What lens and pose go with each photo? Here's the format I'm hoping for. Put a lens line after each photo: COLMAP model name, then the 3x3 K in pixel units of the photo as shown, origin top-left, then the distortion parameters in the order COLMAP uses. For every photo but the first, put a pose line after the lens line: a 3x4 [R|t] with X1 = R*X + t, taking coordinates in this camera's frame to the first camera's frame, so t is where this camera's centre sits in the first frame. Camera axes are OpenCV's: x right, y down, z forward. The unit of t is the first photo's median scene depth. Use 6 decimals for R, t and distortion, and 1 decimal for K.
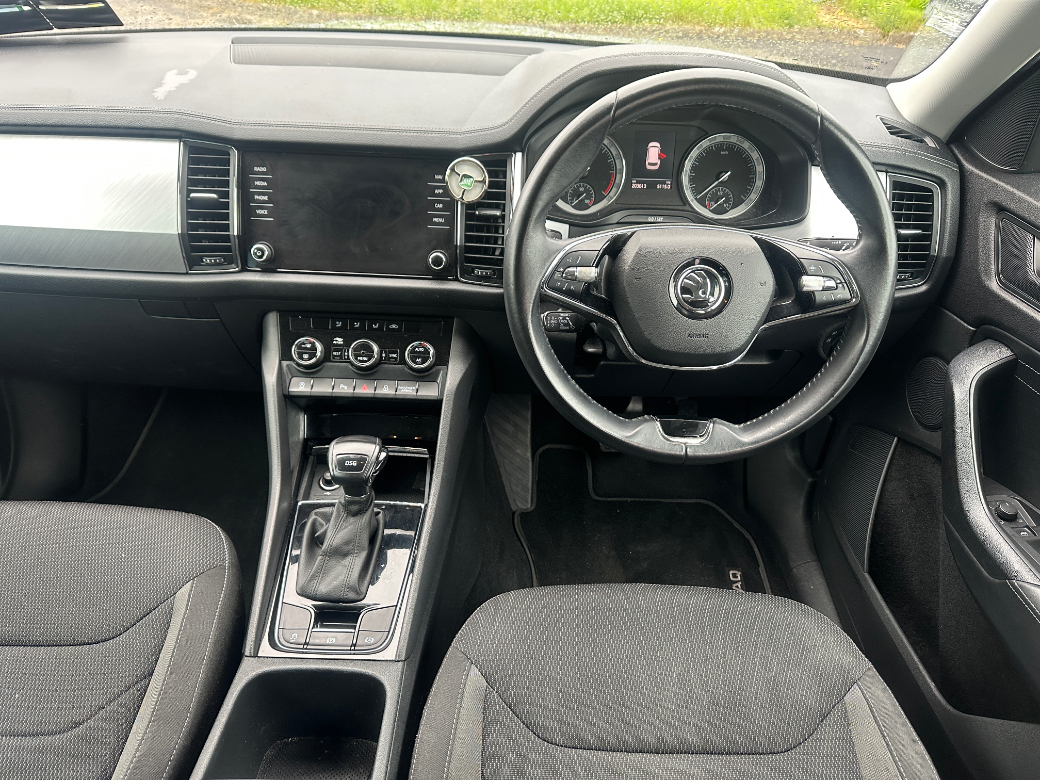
lens RADIAL K [[766.8, 0, 514.5], [0, 766.8, 382.6], [0, 0, 1]] dist [0.048346, -0.086607]
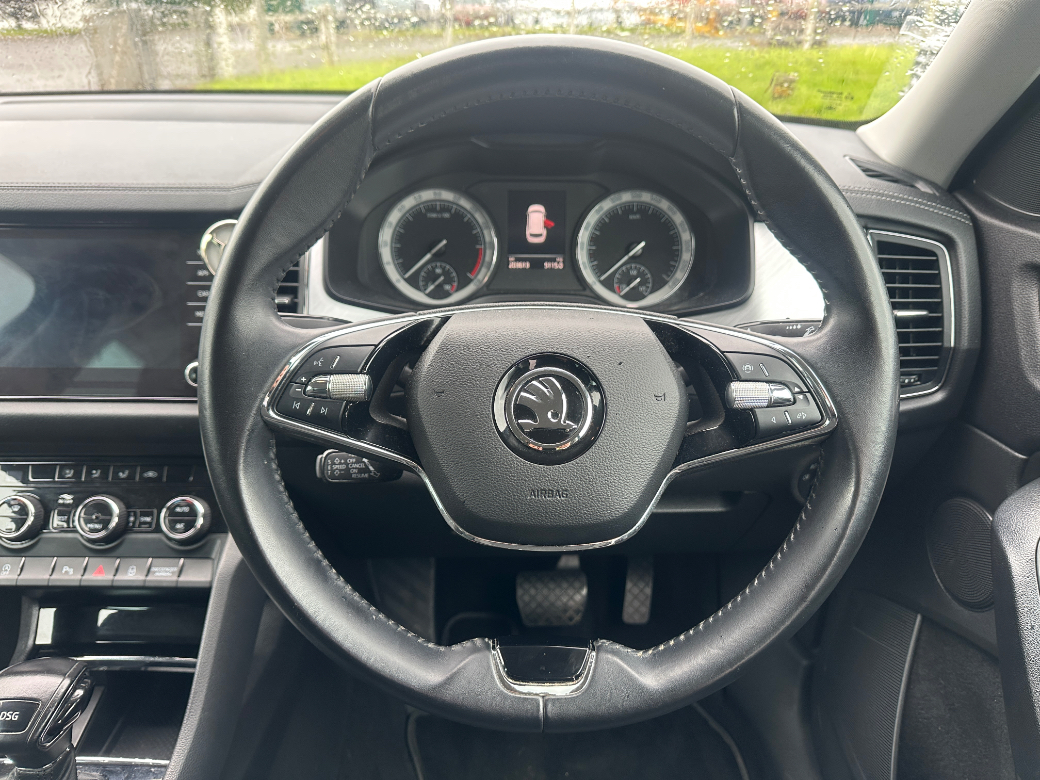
lens RADIAL K [[766.8, 0, 507.1], [0, 766.8, 372.4], [0, 0, 1]] dist [0.048346, -0.086607]
pose [[0.999640, -0.026678, -0.002820, 0.166050], [0.025825, 0.985422, -0.168155, -0.042616], [0.007265, 0.168022, 0.985757, 0.349504]]
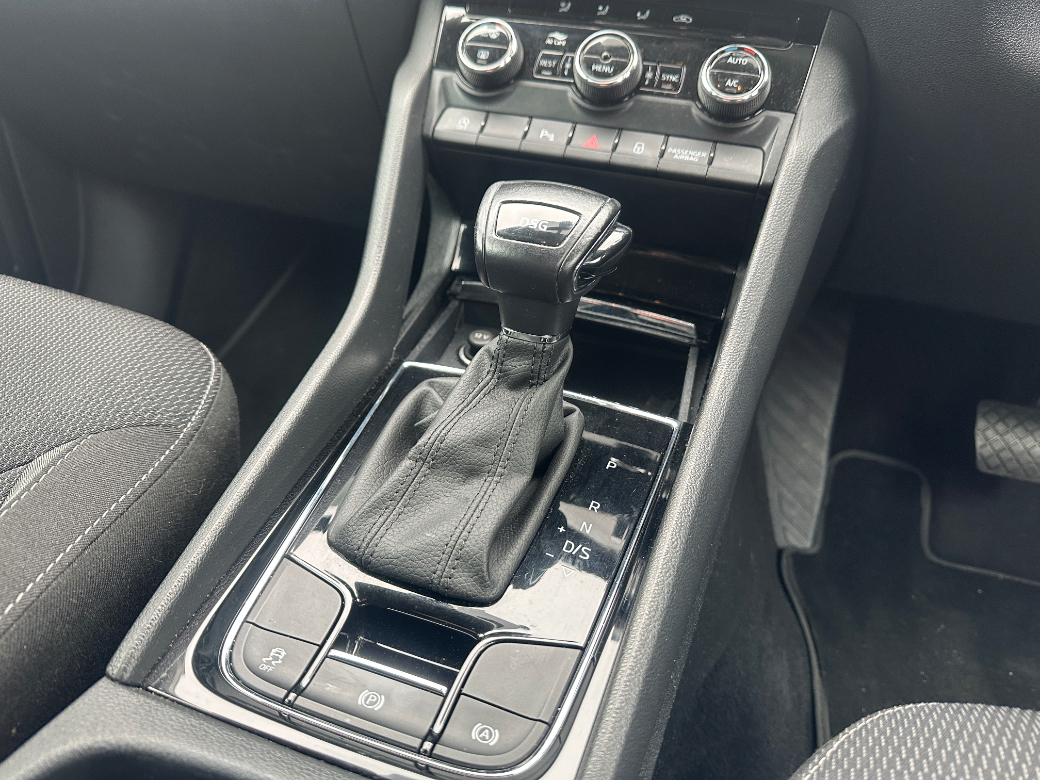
lens RADIAL K [[766.8, 0, 511.4], [0, 766.8, 356.4], [0, 0, 1]] dist [0.048346, -0.086607]
pose [[0.953051, 0.176220, -0.246252, -0.114678], [-0.202337, 0.975627, -0.084925, 0.187253], [0.225284, 0.130764, 0.965478, 0.609365]]
